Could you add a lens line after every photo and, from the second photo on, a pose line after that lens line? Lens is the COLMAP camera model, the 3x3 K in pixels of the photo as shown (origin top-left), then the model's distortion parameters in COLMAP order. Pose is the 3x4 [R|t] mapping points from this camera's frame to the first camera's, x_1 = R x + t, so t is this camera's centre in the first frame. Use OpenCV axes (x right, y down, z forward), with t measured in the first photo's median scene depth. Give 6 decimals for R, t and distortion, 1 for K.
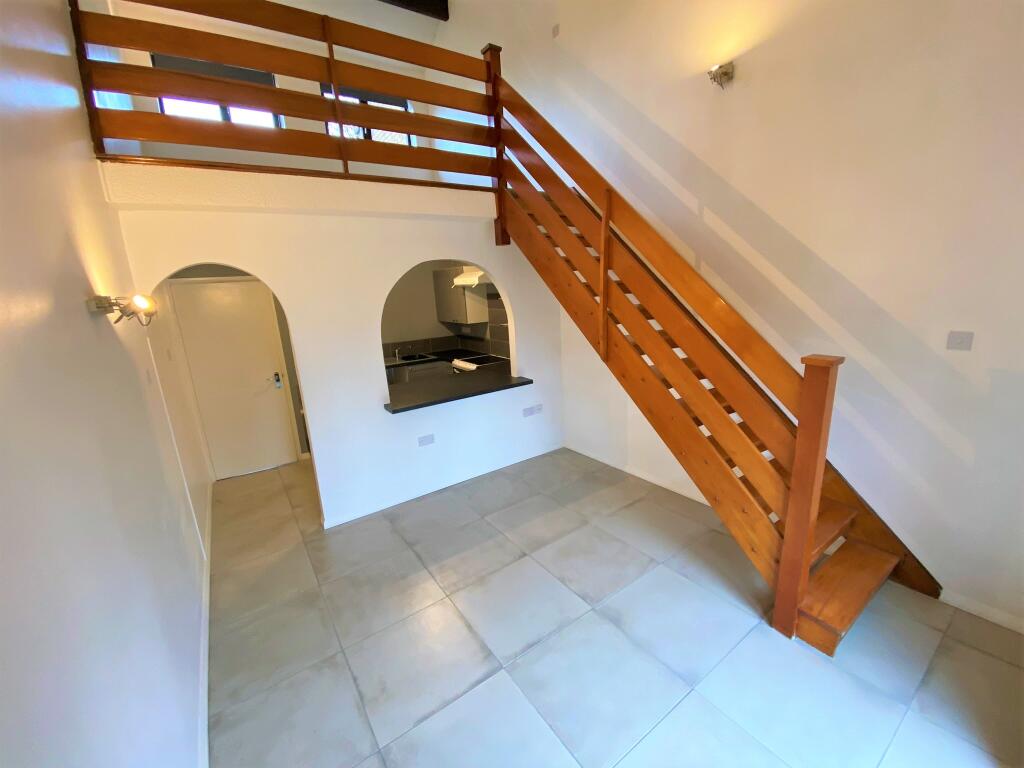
lens RADIAL K [[417.5, 0, 514.3], [0, 417.5, 386.6], [0, 0, 1]] dist [-0.009786, -0.001434]
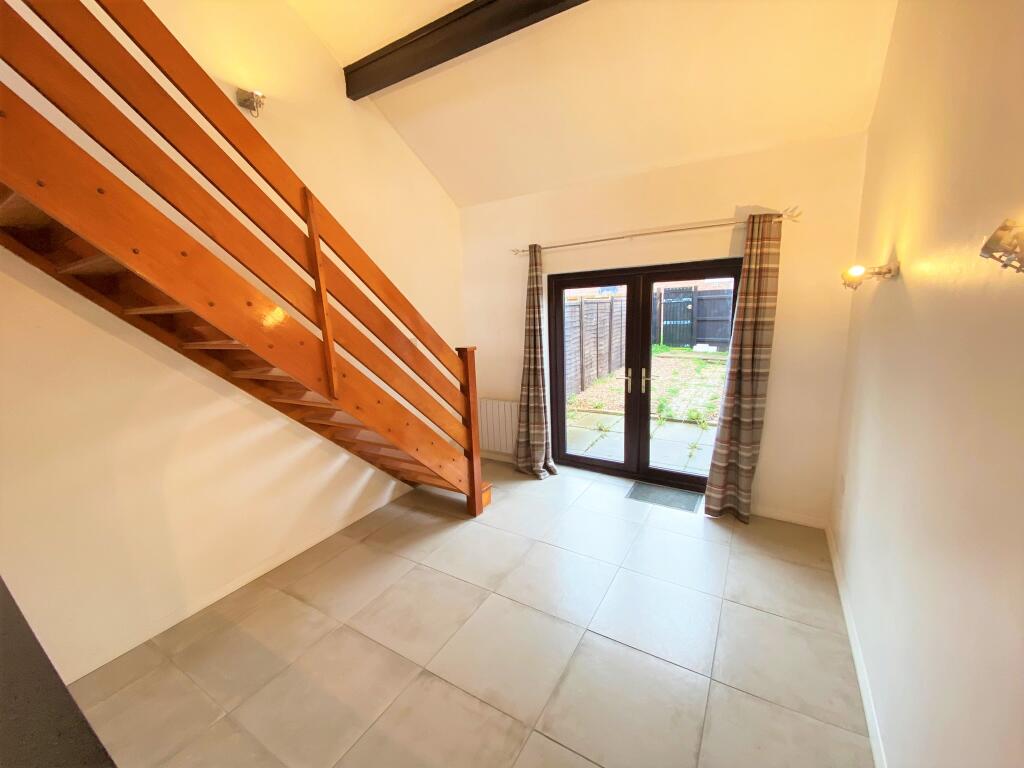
lens RADIAL K [[417.5, 0, 489.3], [0, 417.5, 378.5], [0, 0, 1]] dist [-0.009786, -0.001434]
pose [[-0.373507, -0.097452, 0.922494, -0.664034], [0.286686, 0.933655, 0.214707, -0.205258], [-0.882215, 0.344661, -0.320789, 0.997847]]
